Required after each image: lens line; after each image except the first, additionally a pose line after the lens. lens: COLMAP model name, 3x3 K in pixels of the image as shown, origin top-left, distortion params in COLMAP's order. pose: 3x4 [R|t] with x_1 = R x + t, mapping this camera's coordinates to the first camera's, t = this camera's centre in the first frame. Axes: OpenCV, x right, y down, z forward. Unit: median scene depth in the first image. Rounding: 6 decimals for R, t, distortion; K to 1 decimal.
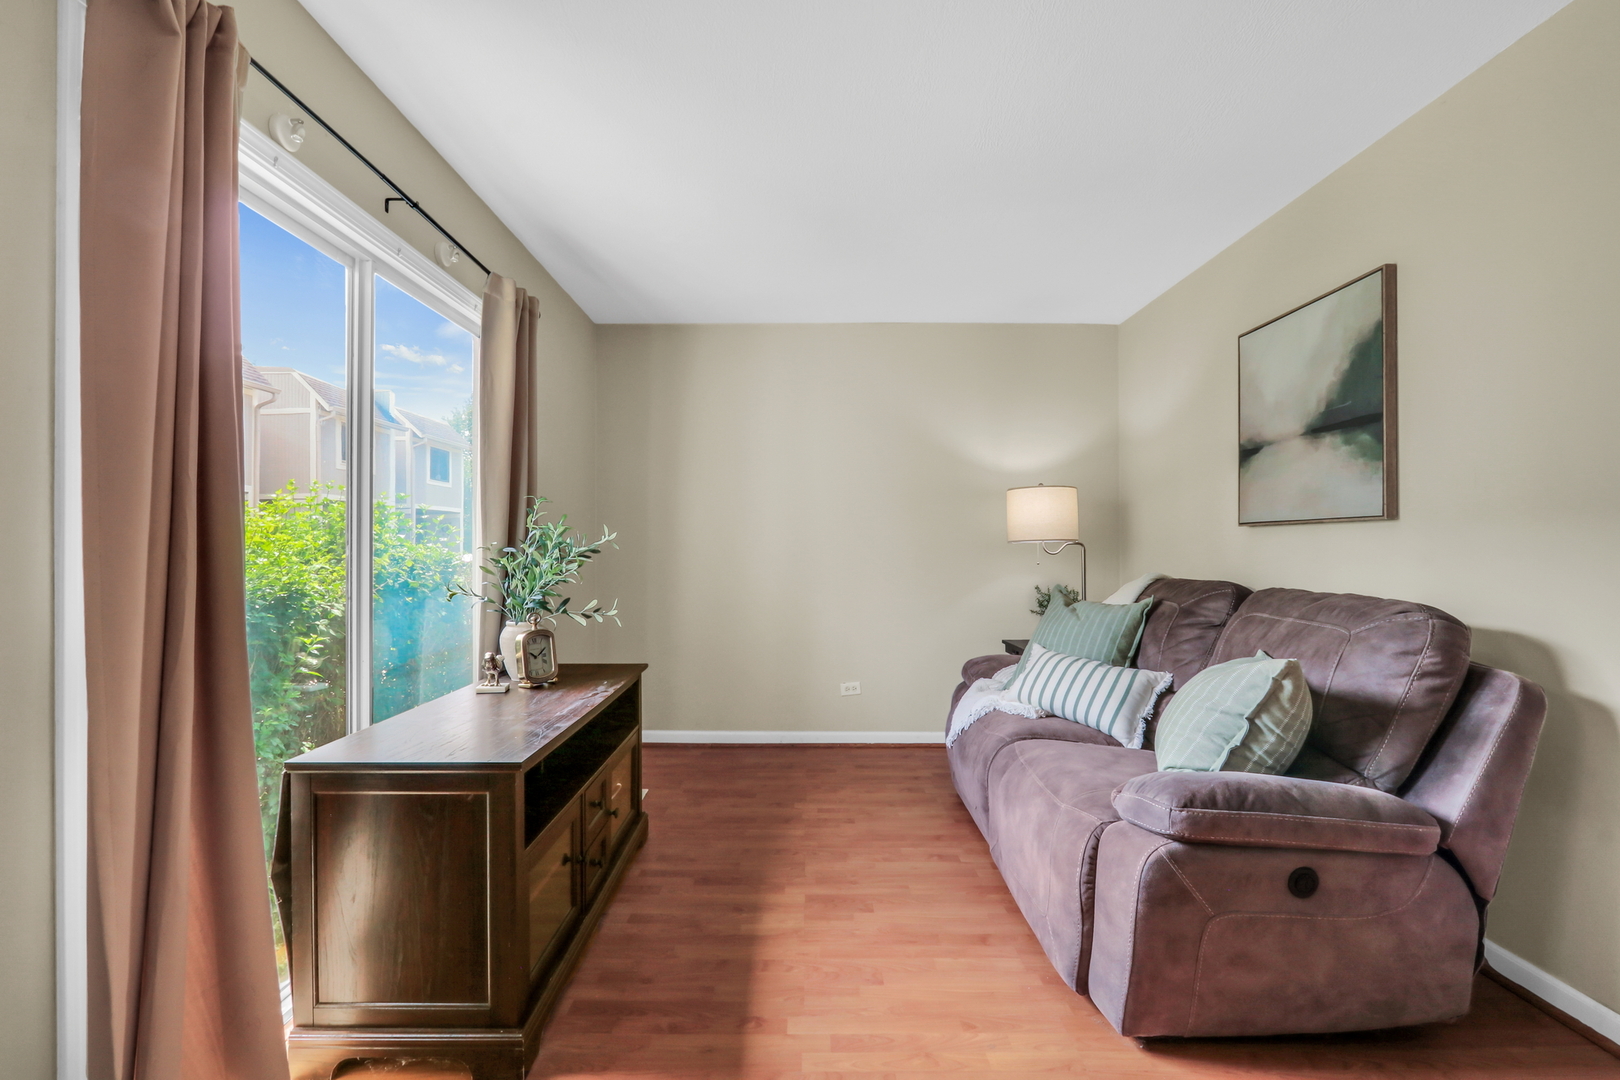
lens RADIAL K [[757.6, 0, 800.5], [0, 757.6, 545.5], [0, 0, 1]] dist [-0.012499, -0.000033]
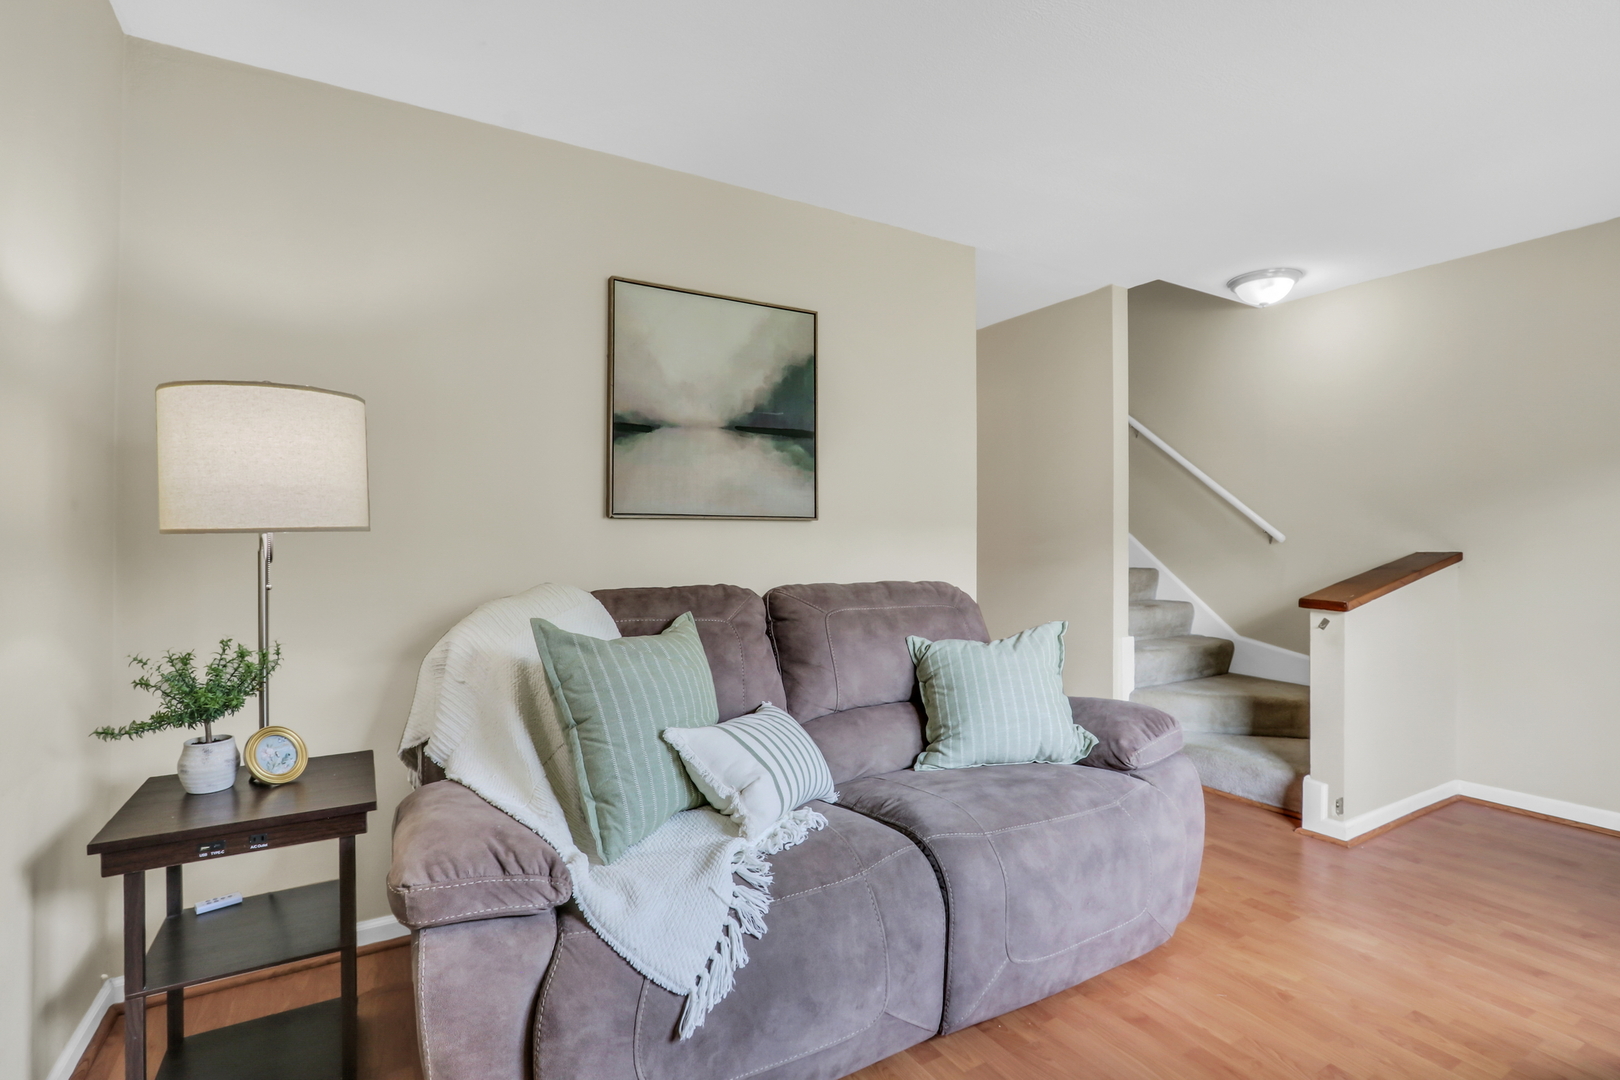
lens RADIAL K [[757.6, 0, 800.5], [0, 757.6, 545.5], [0, 0, 1]] dist [-0.012499, -0.000033]
pose [[-0.508838, 0.001621, 0.860861, -0.239415], [0.001970, 0.999998, -0.000719, 0.005492], [-0.860860, 0.001331, -0.508840, 1.510677]]
